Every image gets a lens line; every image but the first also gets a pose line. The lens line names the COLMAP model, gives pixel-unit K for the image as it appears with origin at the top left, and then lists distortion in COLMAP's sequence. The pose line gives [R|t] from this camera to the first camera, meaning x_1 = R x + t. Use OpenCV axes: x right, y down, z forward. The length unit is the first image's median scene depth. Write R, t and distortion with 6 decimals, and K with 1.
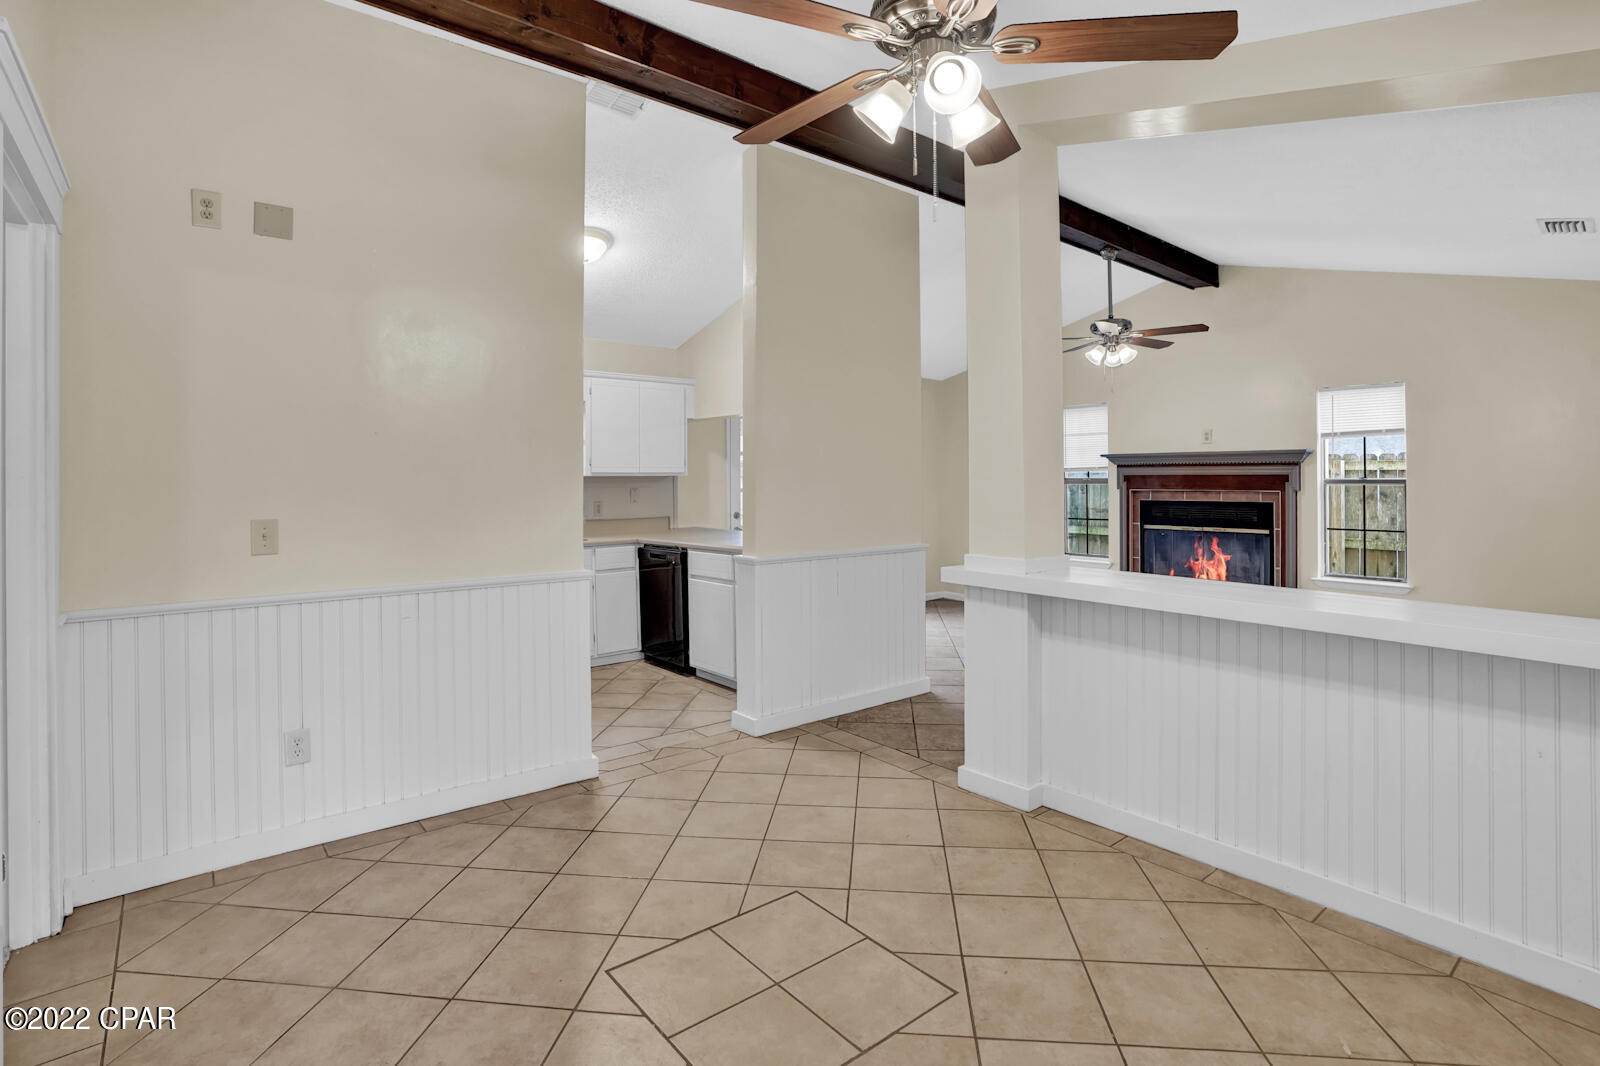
lens RADIAL K [[770.0, 0, 802.8], [0, 770.0, 469.4], [0, 0, 1]] dist [-0.070457, 0.023424]
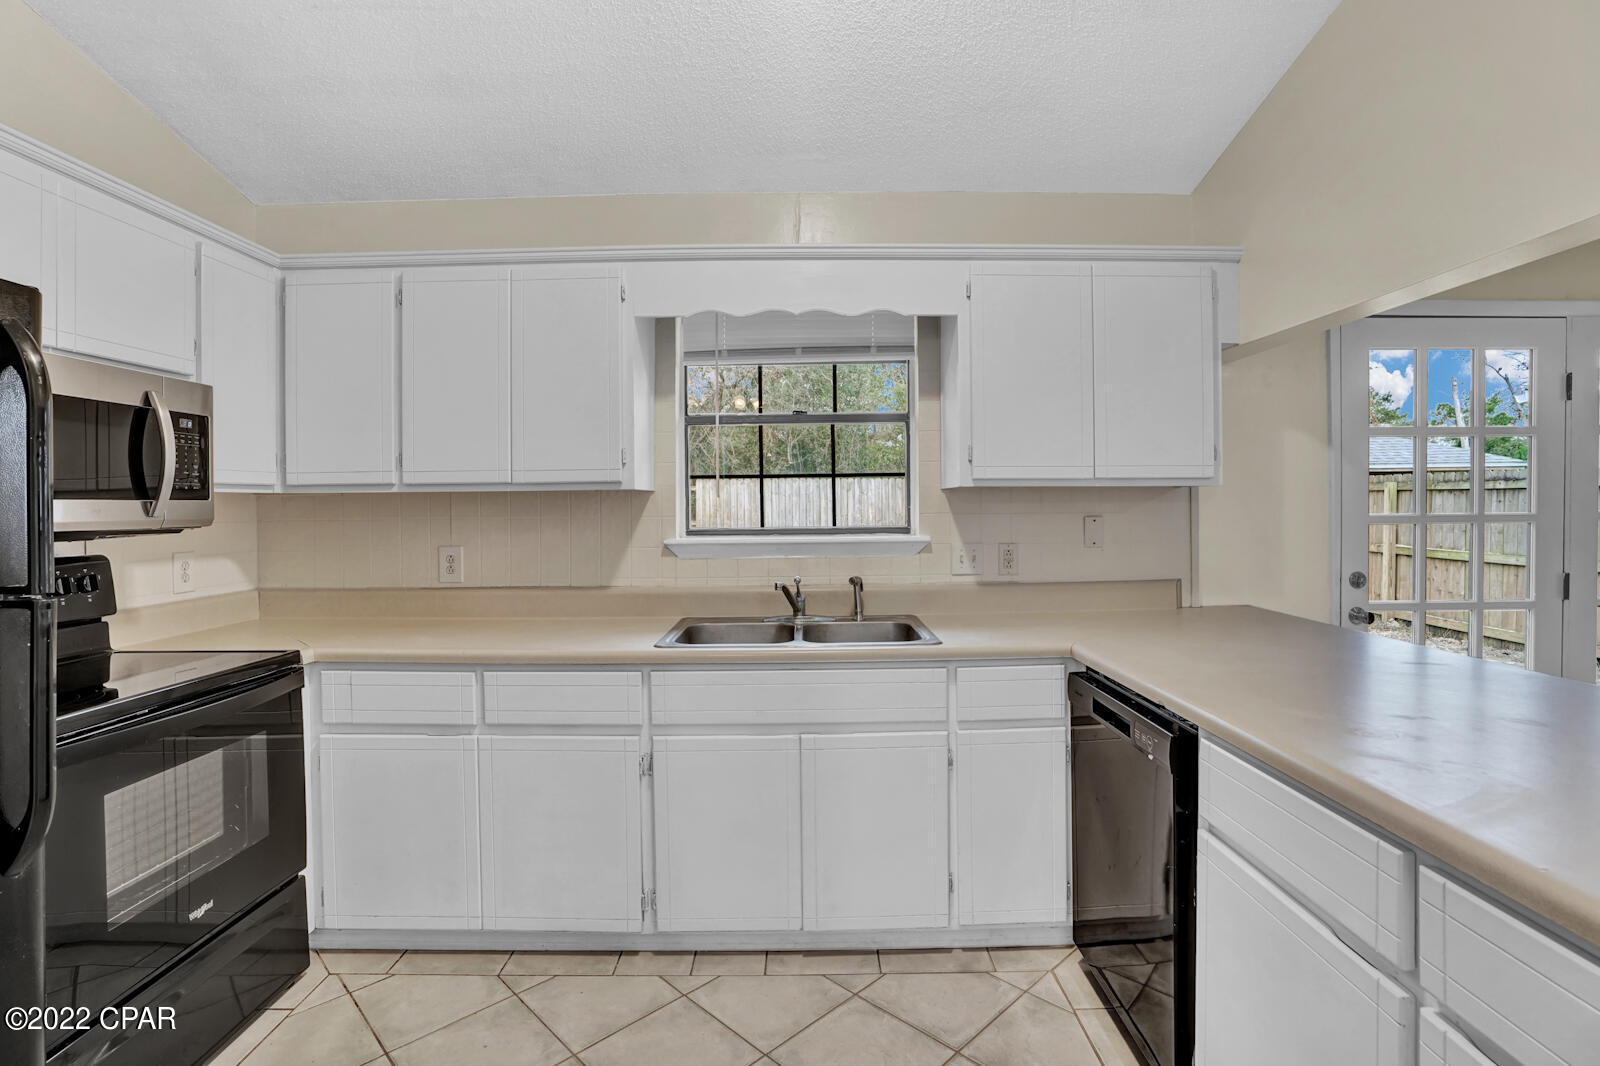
lens RADIAL K [[775.3, 0, 802.9], [0, 775.3, 507.4], [0, 0, 1]] dist [-0.059793, 0.022244]
pose [[0.775514, 0.001972, -0.631328, -0.073785], [0.014524, 0.999675, 0.020964, 0.010044], [0.631164, -0.025427, 0.775233, 0.601658]]
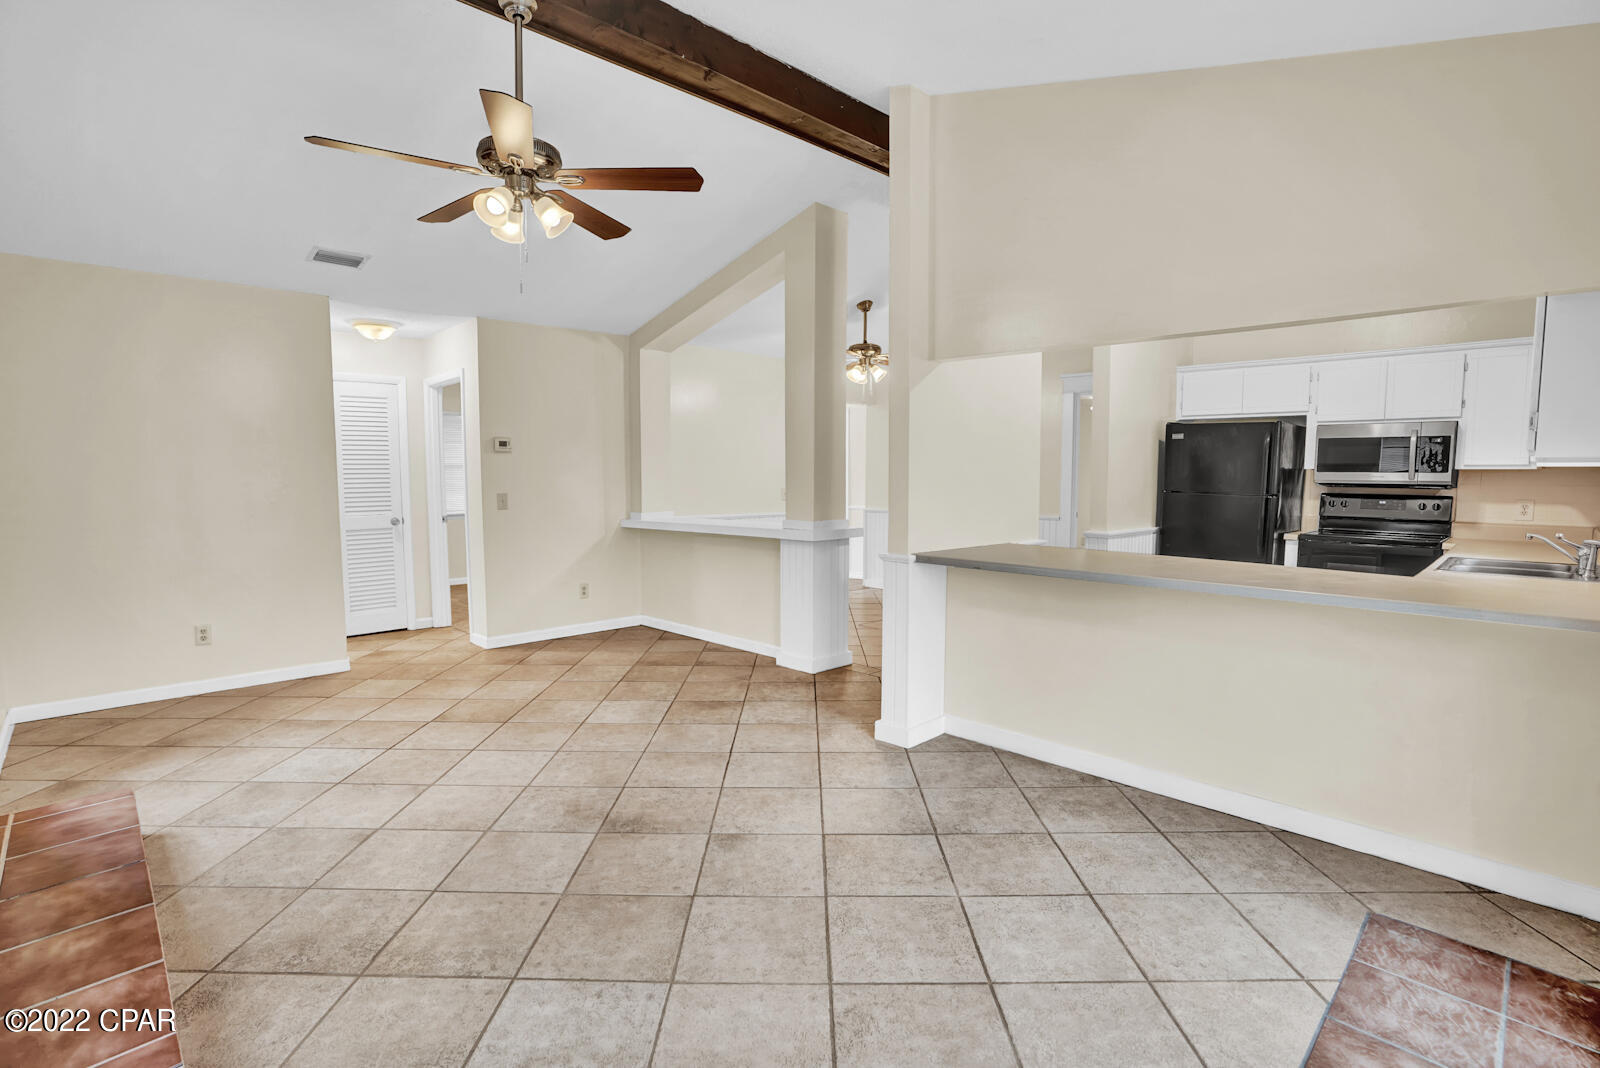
lens RADIAL K [[771.7, 0, 785.0], [0, 771.7, 538.9], [0, 0, 1]] dist [-0.084232, 0.037599]
pose [[-0.996089, 0.005712, -0.088168, 0.258111], [-0.000531, 0.997503, 0.070629, 0.024773], [0.088351, 0.070400, -0.993599, 1.422582]]
